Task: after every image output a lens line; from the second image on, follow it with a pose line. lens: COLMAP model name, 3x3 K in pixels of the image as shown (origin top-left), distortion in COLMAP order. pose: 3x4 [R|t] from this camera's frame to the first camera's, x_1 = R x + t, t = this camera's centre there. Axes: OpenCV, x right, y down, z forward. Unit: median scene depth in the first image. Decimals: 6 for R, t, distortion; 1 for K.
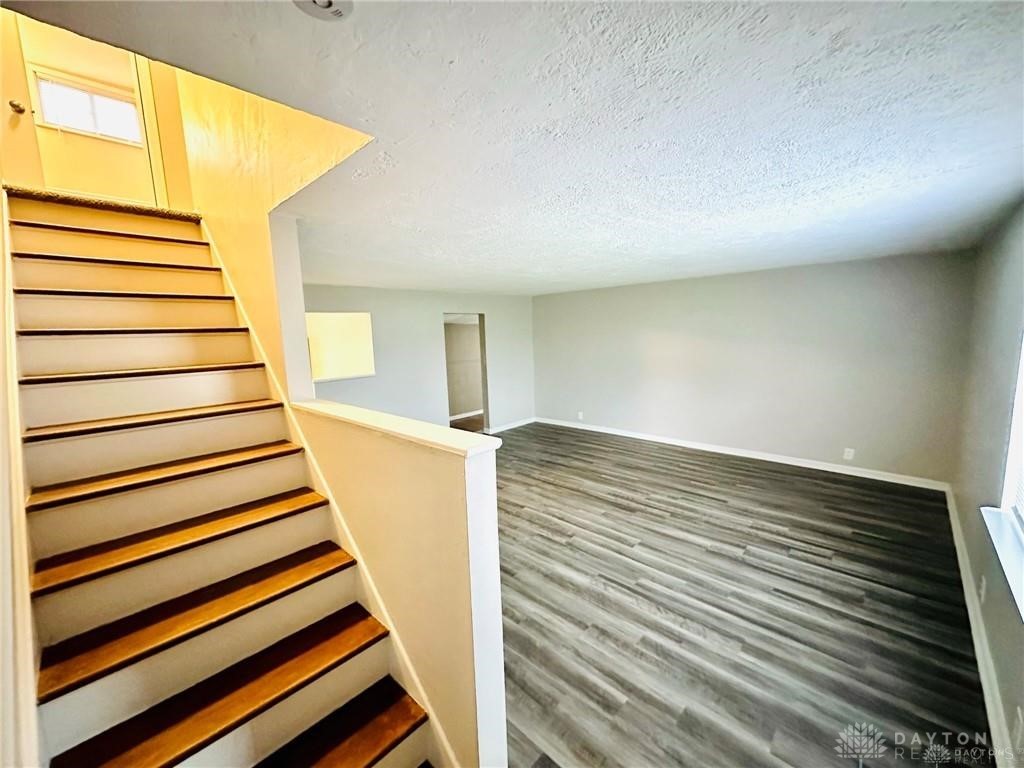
lens RADIAL K [[410.5, 0, 513.0], [0, 410.5, 384.3], [0, 0, 1]] dist [-0.001174, 0.000293]
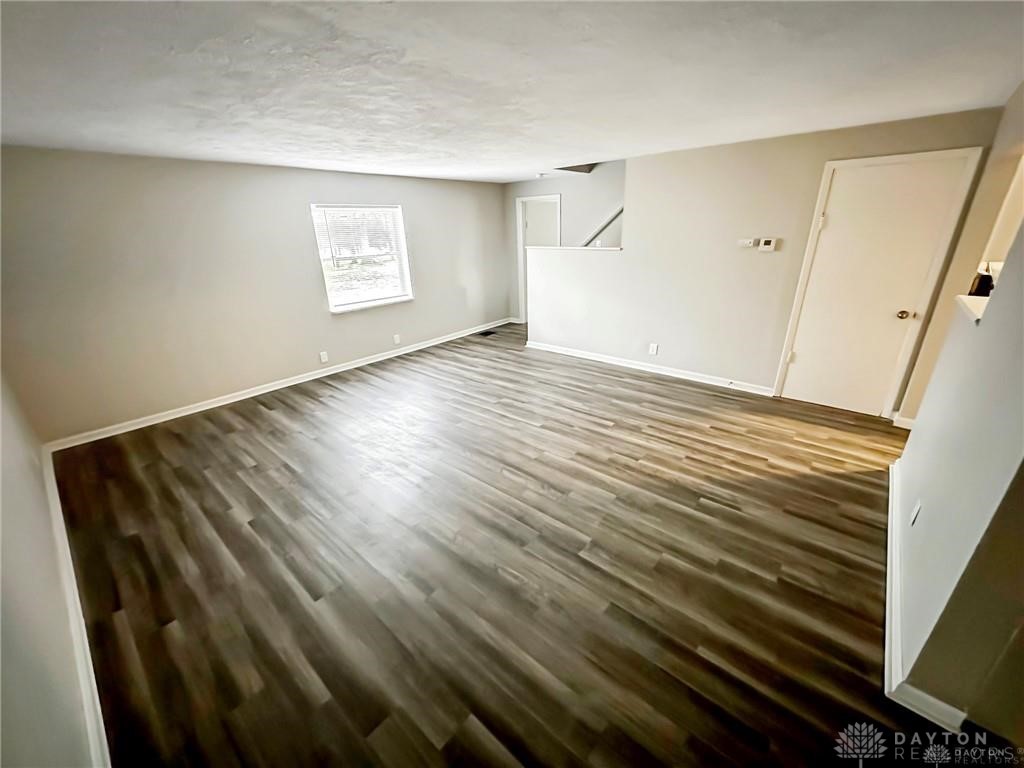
lens RADIAL K [[410.5, 0, 512.8], [0, 410.5, 386.2], [0, 0, 1]] dist [-0.001174, 0.000293]
pose [[-0.997349, 0.068249, -0.025246, 0.119463], [0.046769, 0.866988, 0.496129, -0.263837], [0.055748, 0.493633, -0.867882, 1.945678]]
